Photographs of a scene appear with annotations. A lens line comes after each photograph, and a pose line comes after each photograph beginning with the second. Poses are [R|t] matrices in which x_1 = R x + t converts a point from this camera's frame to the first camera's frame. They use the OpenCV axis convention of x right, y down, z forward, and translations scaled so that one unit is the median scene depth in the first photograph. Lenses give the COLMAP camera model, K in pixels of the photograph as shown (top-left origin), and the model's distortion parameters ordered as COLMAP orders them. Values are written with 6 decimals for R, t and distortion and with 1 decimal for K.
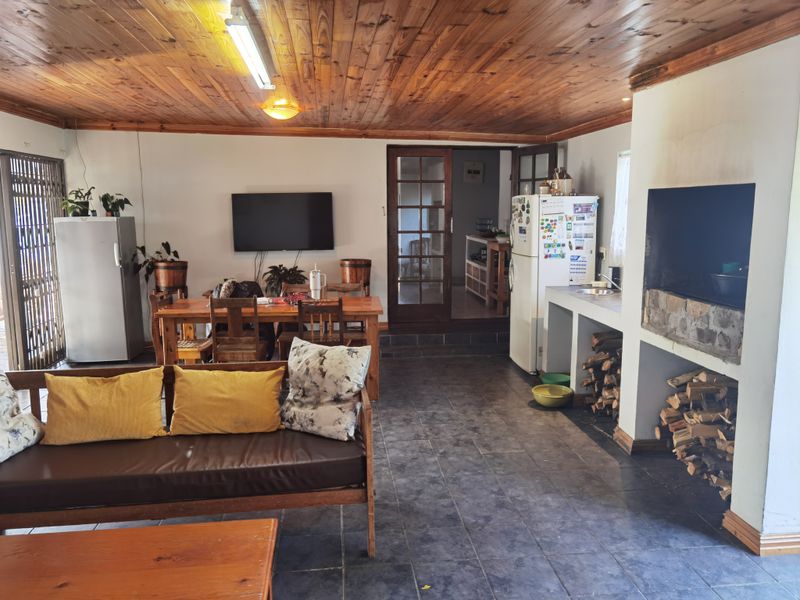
lens RADIAL K [[638.2, 0, 397.5], [0, 638.2, 298.7], [0, 0, 1]] dist [0.023927, -0.010632]
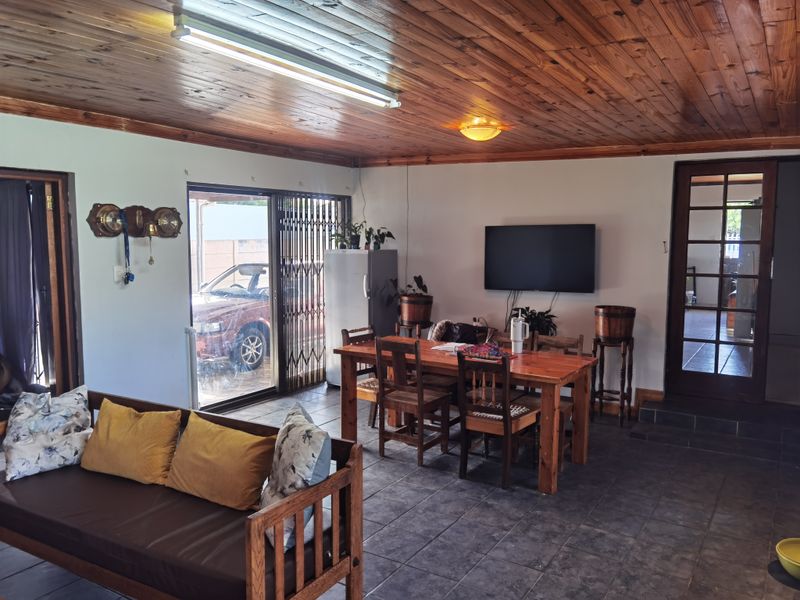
lens RADIAL K [[638.2, 0, 396.7], [0, 638.2, 301.2], [0, 0, 1]] dist [0.023927, -0.010632]
pose [[0.787385, 0.067555, -0.612749, 0.296493], [-0.094184, 0.995491, -0.011276, -0.048457], [0.609225, 0.066590, 0.790197, 0.285650]]
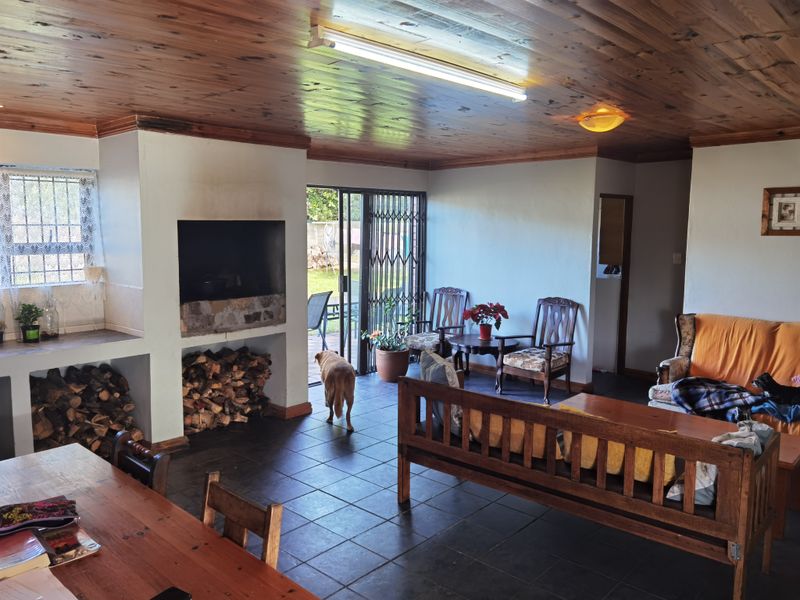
lens RADIAL K [[638.2, 0, 400.2], [0, 638.2, 296.0], [0, 0, 1]] dist [0.023927, -0.010632]
pose [[-0.654096, -0.087939, 0.751282, -0.604674], [0.108397, 0.972070, 0.208158, -0.184285], [-0.748604, 0.217592, -0.626295, 1.137306]]
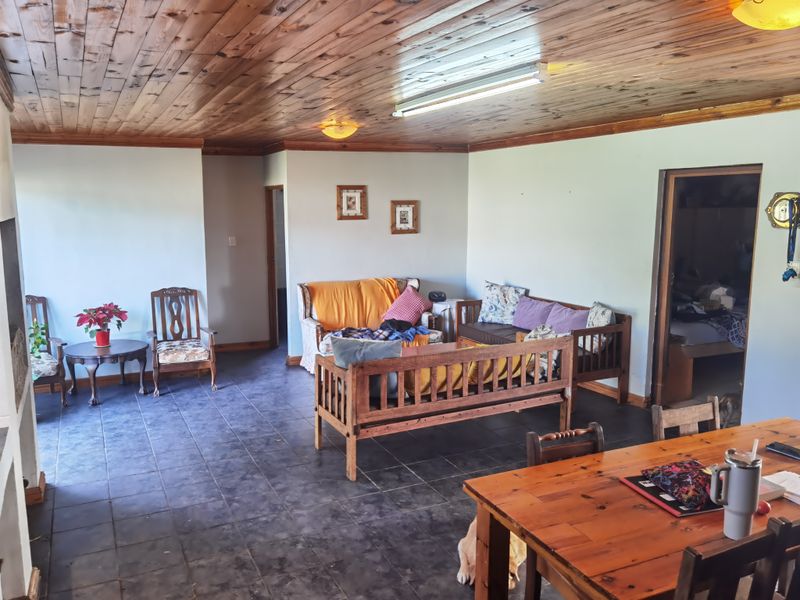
lens RADIAL K [[651.2, 0, 396.5], [0, 651.2, 302.8], [0, 0, 1]] dist [0.016612, 0.006939]
pose [[-0.938983, 0.052944, -0.339865, 0.182367], [-0.050189, 0.956419, 0.287653, -0.247063], [0.340282, 0.287158, -0.895404, 1.423668]]
